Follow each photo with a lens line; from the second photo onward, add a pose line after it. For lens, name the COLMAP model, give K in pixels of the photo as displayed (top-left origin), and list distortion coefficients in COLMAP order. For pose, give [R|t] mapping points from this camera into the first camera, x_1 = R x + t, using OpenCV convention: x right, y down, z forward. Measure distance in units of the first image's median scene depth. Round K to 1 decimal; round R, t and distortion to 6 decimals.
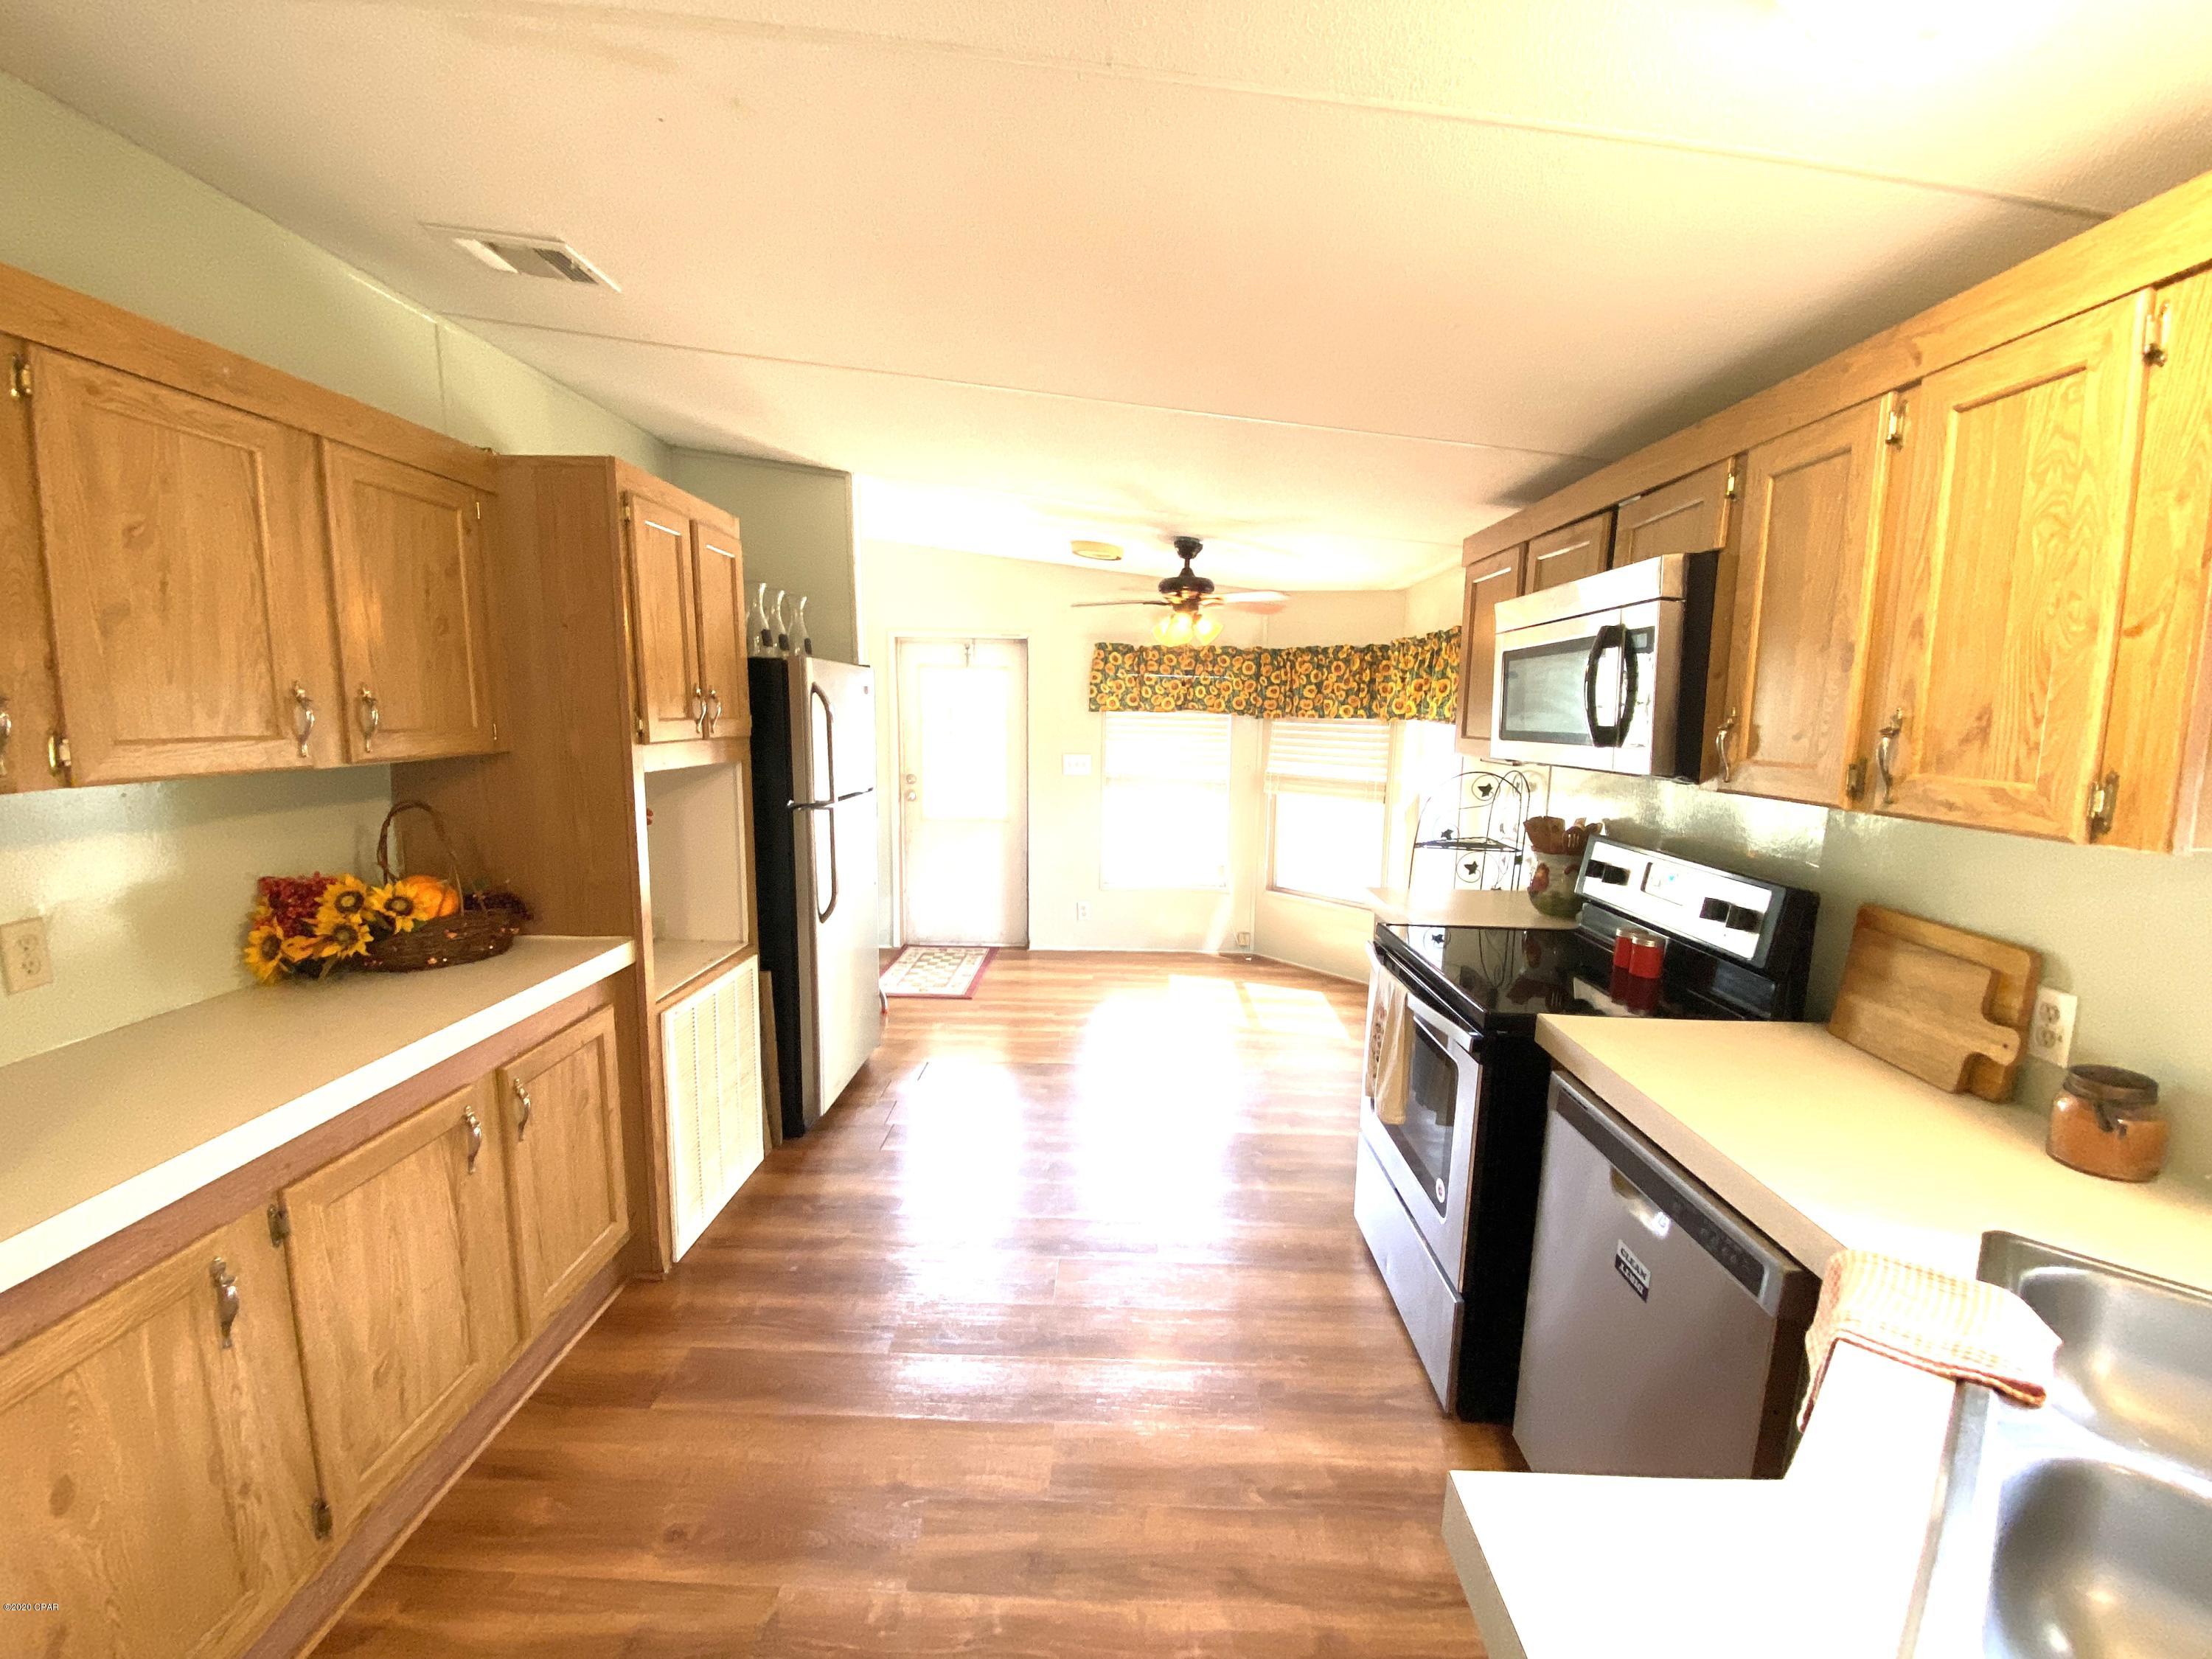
lens RADIAL K [[900.0, 0, 1099.1], [0, 900.0, 839.0], [0, 0, 1]] dist [0.000024, -0.011594]
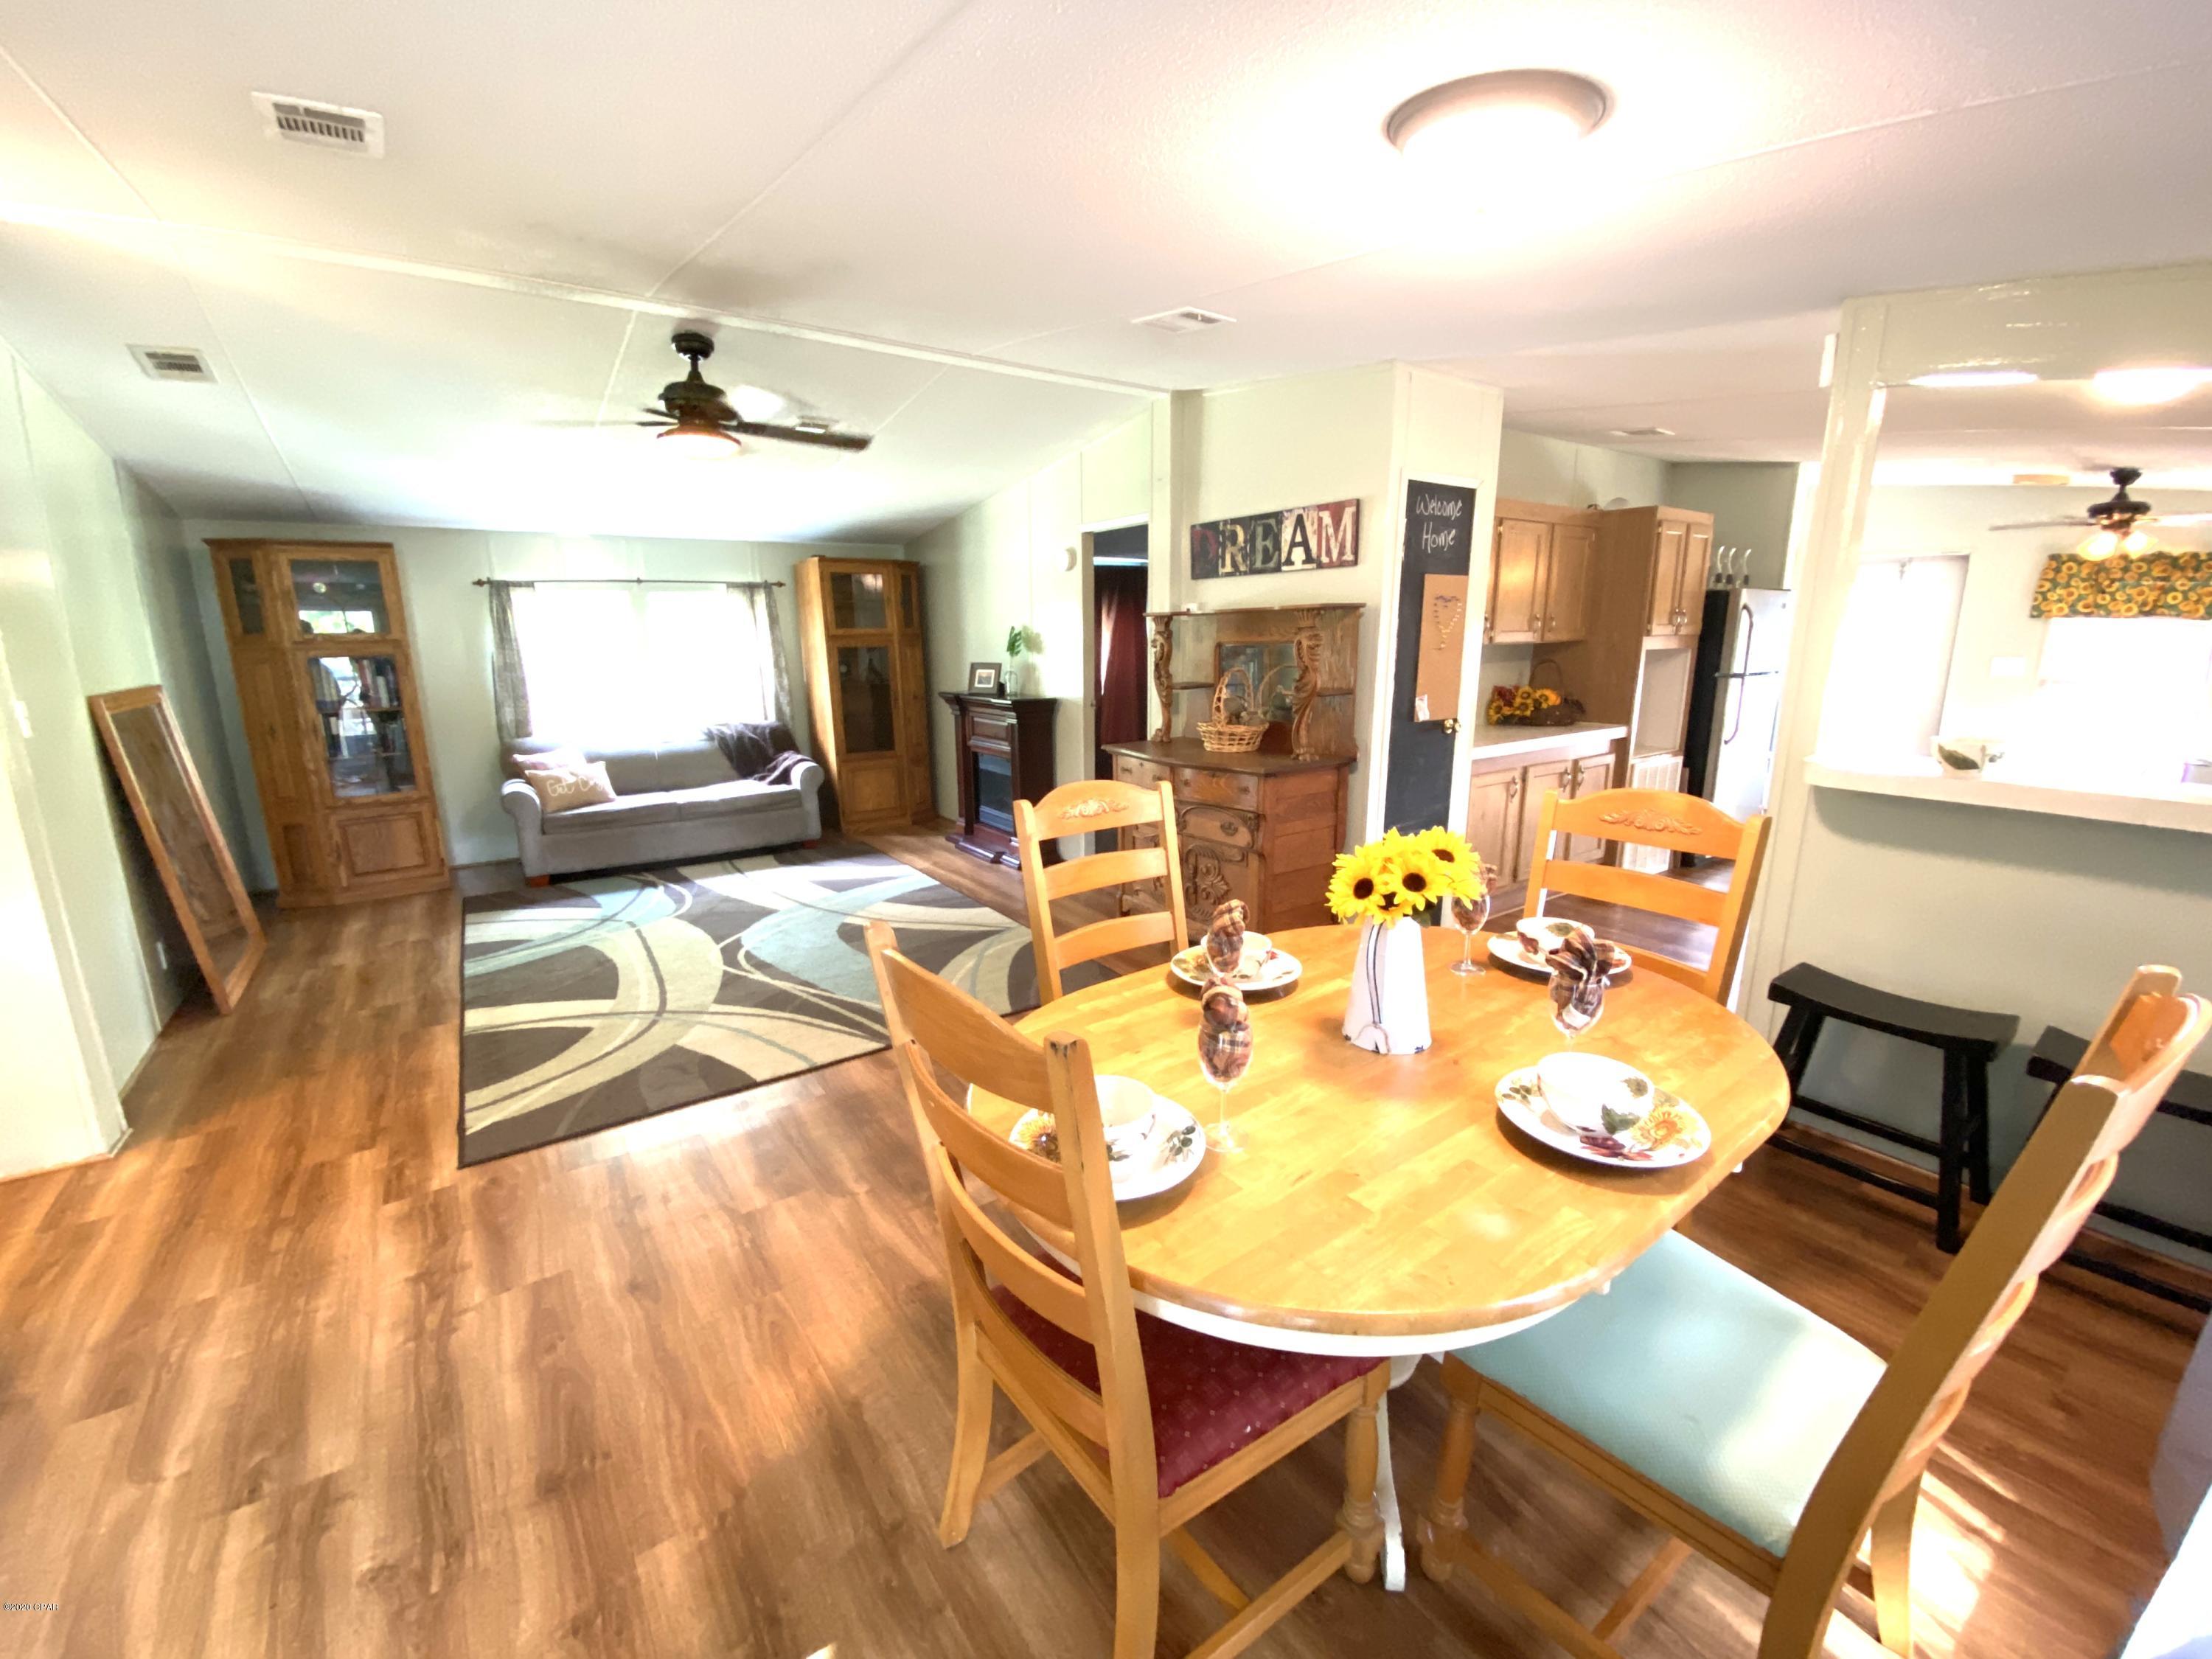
lens RADIAL K [[900.0, 0, 1099.1], [0, 900.0, 839.0], [0, 0, 1]] dist [0.000024, -0.011594]
pose [[0.602468, 0.165066, -0.780888, 0.358072], [-0.093325, 0.986238, 0.136471, 0.155122], [0.792668, -0.009343, 0.609582, -1.048497]]
